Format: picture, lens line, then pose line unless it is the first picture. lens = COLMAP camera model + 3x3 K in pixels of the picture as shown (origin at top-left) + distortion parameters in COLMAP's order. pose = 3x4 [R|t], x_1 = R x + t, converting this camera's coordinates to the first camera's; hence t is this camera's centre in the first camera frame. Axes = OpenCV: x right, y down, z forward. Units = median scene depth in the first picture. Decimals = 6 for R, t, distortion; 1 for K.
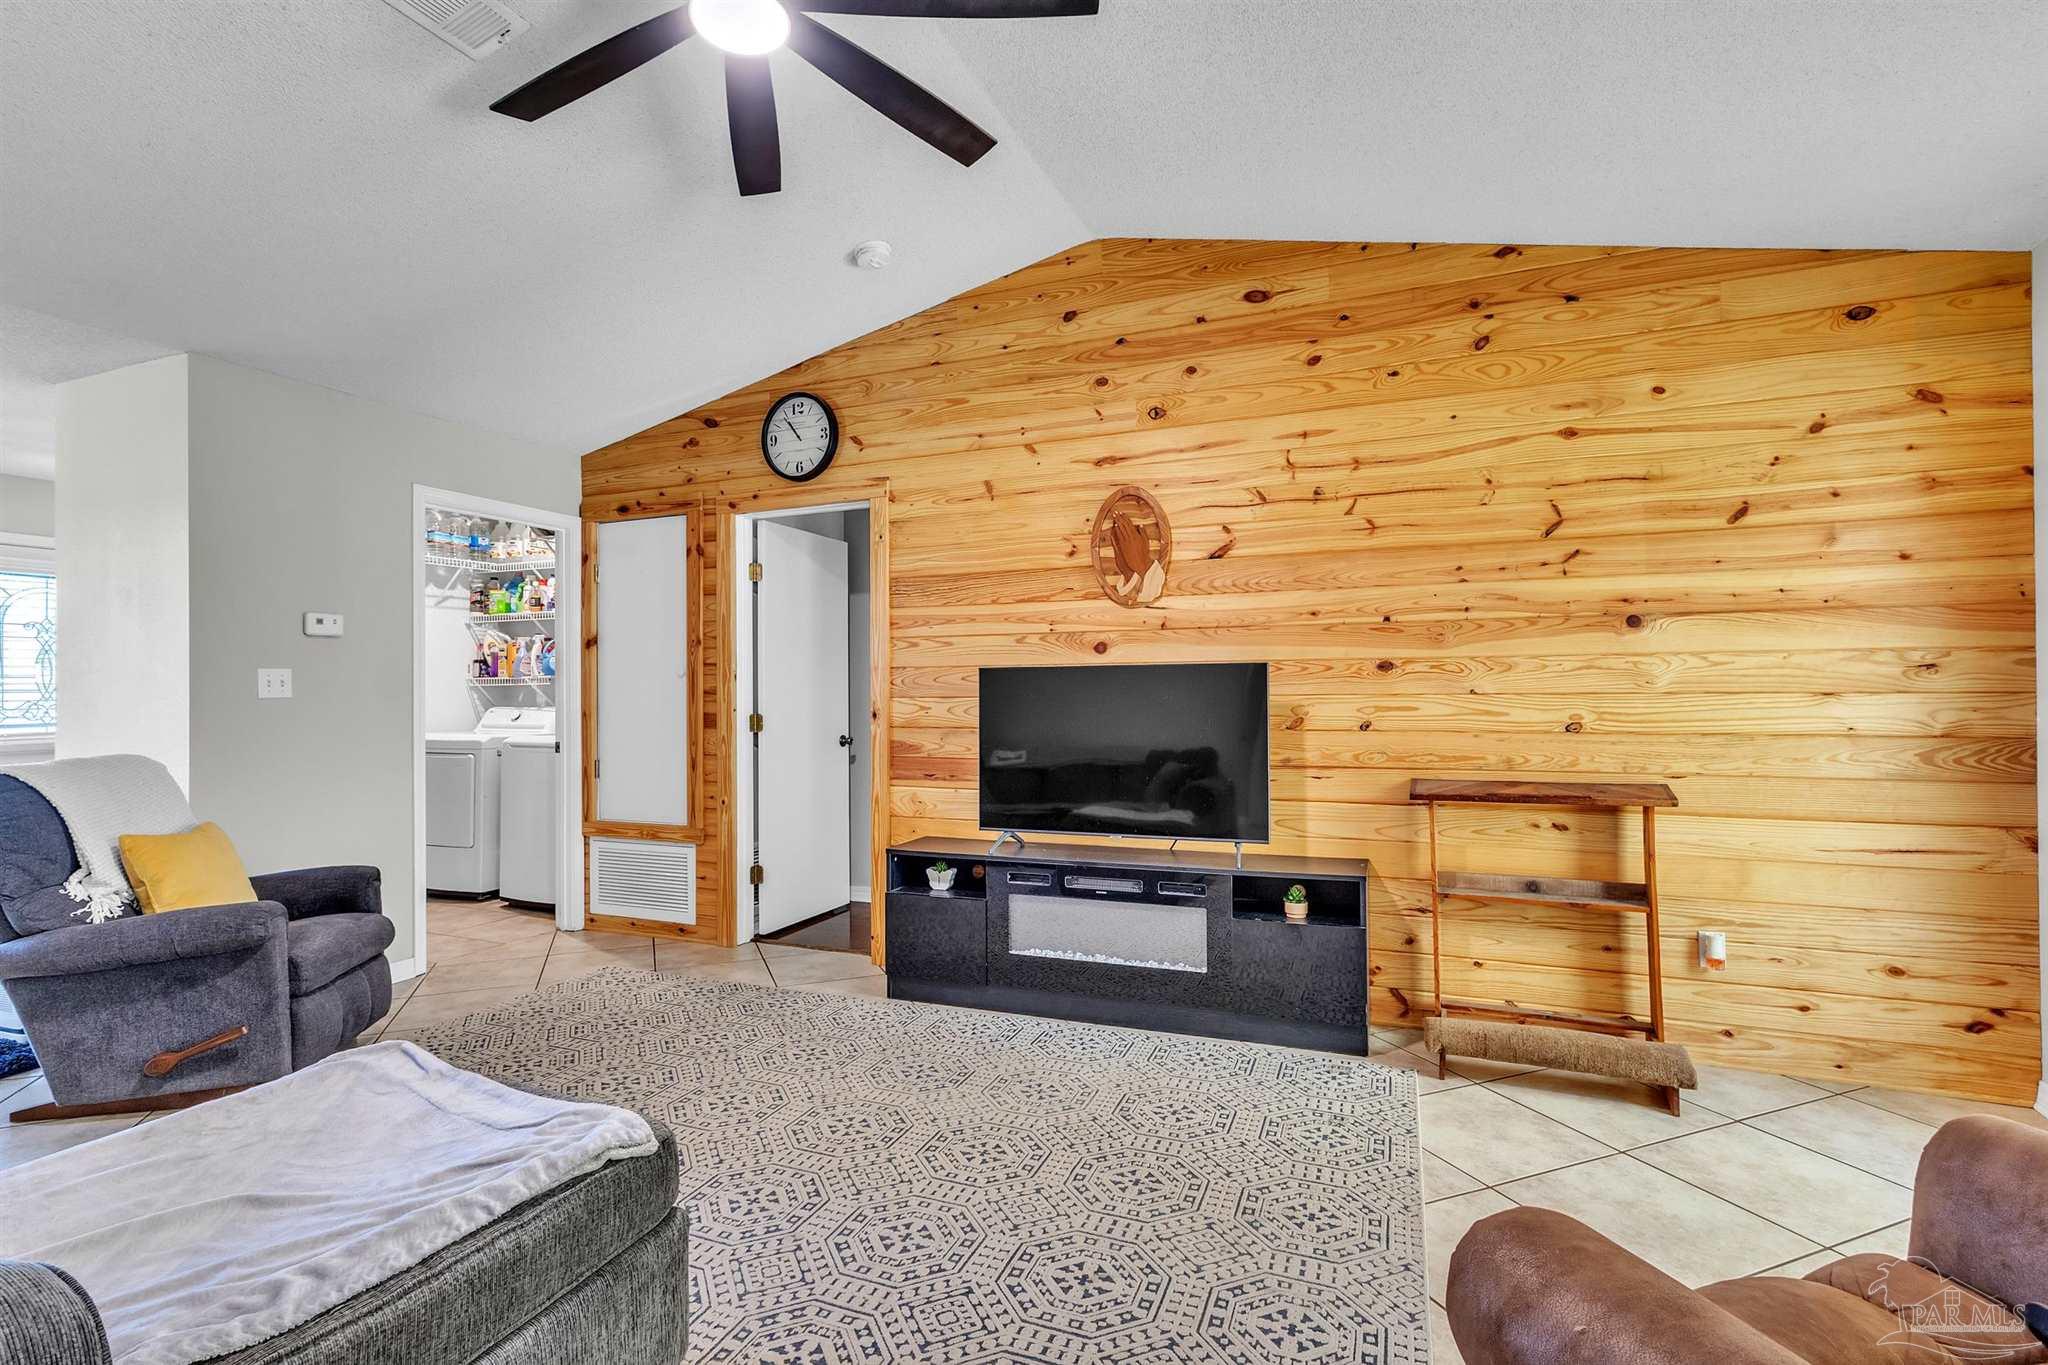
lens RADIAL K [[960.2, 0, 1018.3], [0, 960.2, 687.5], [0, 0, 1]] dist [0.004958, 0.001544]
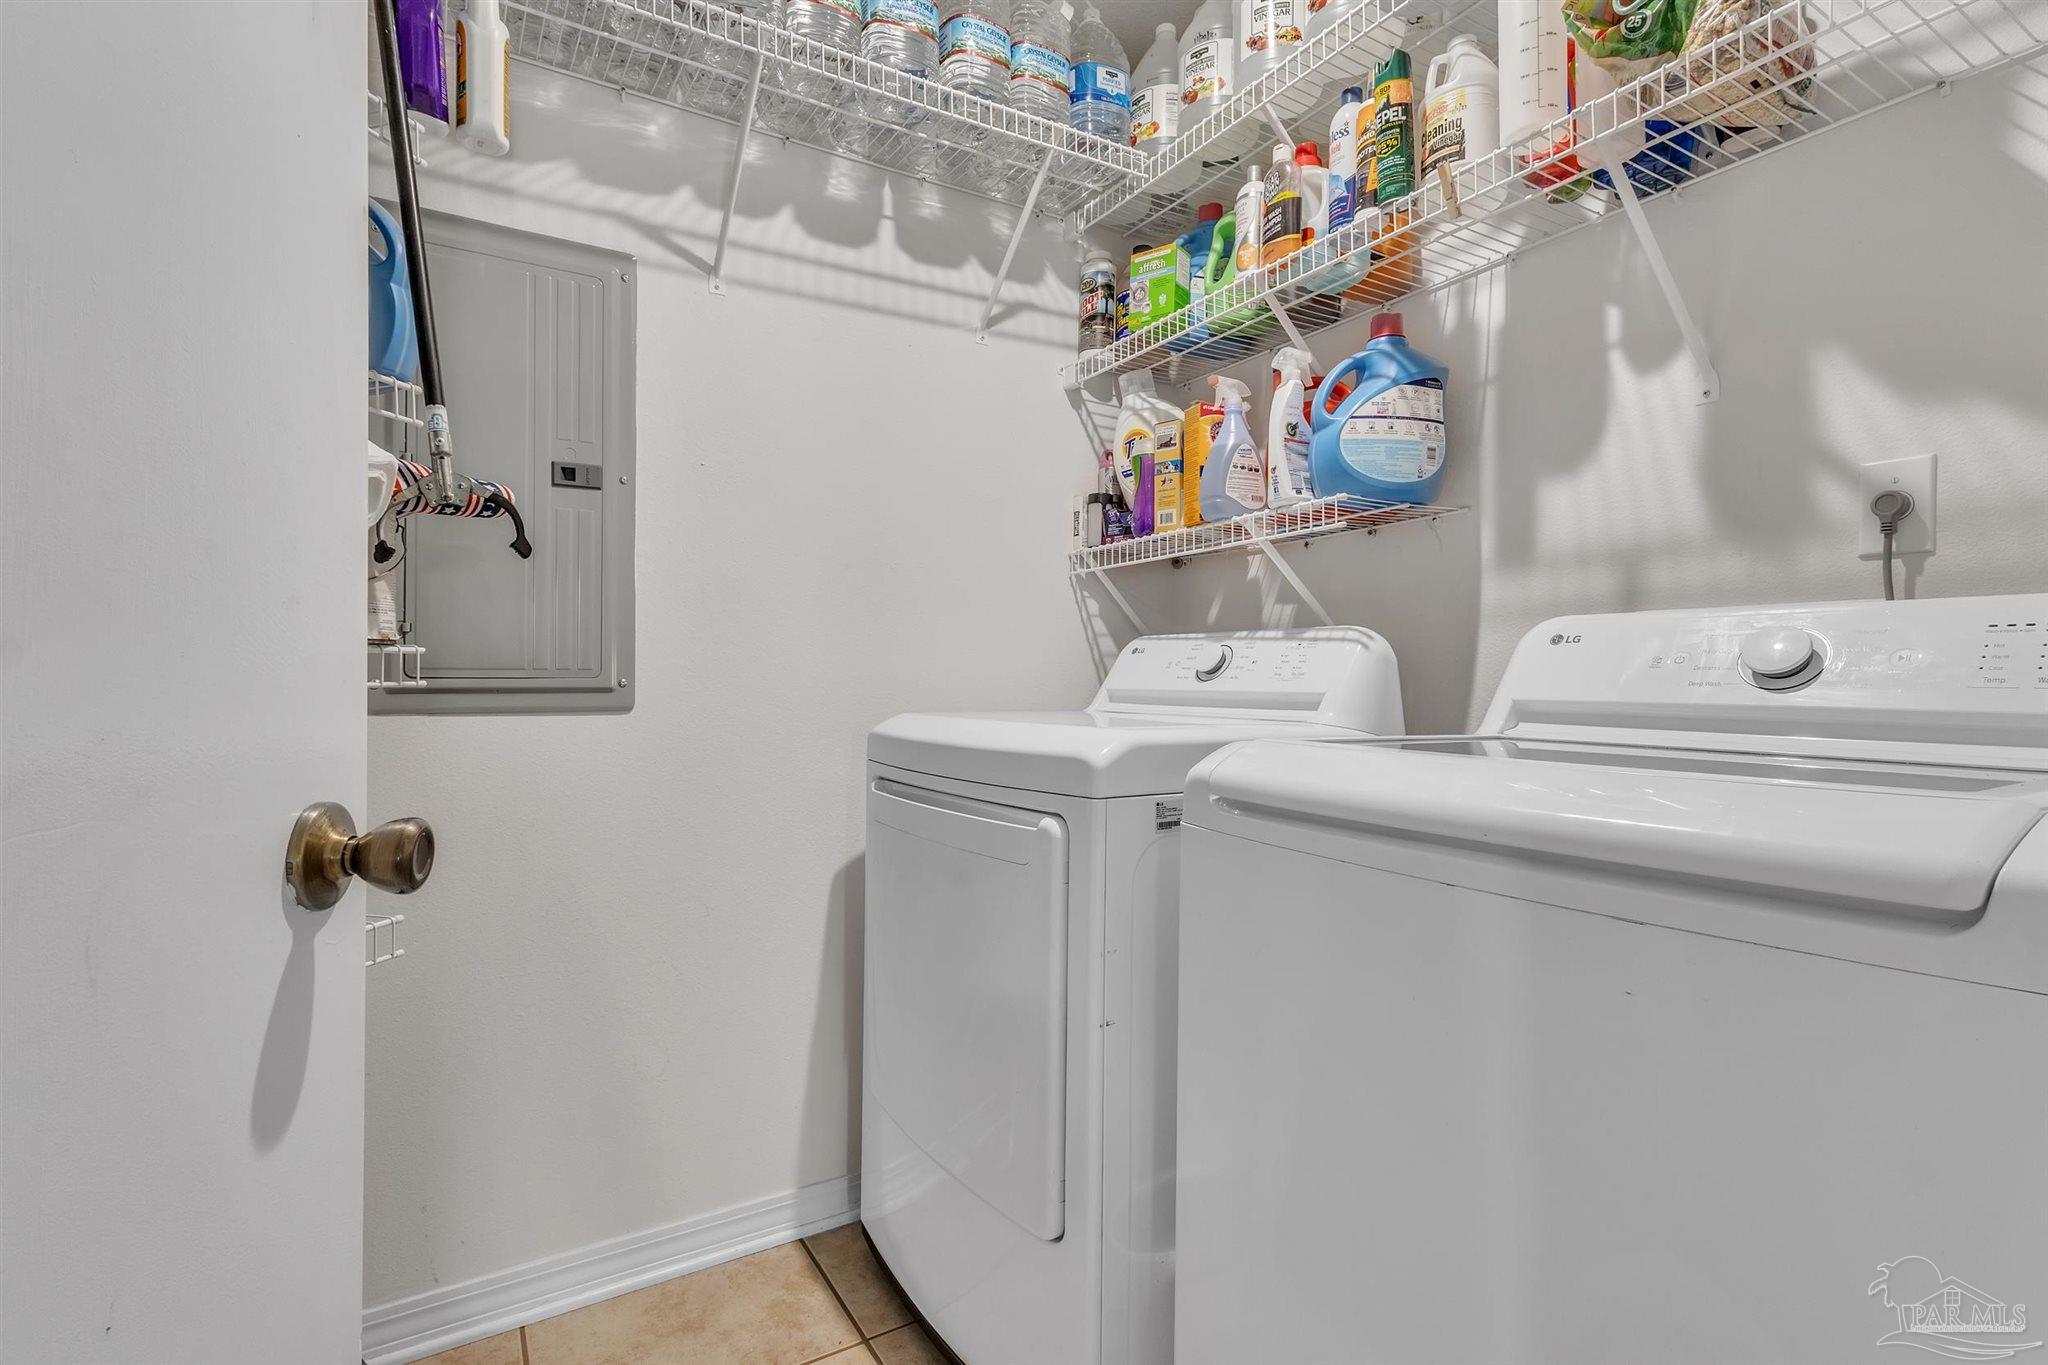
lens RADIAL K [[960.2, 0, 1021.3], [0, 960.2, 688.1], [0, 0, 1]] dist [0.004958, 0.001544]
pose [[0.809106, 0.002311, -0.587658, -0.397384], [0.002200, 0.999973, 0.006961, 0.034595], [0.587658, -0.006925, 0.809080, 0.731277]]
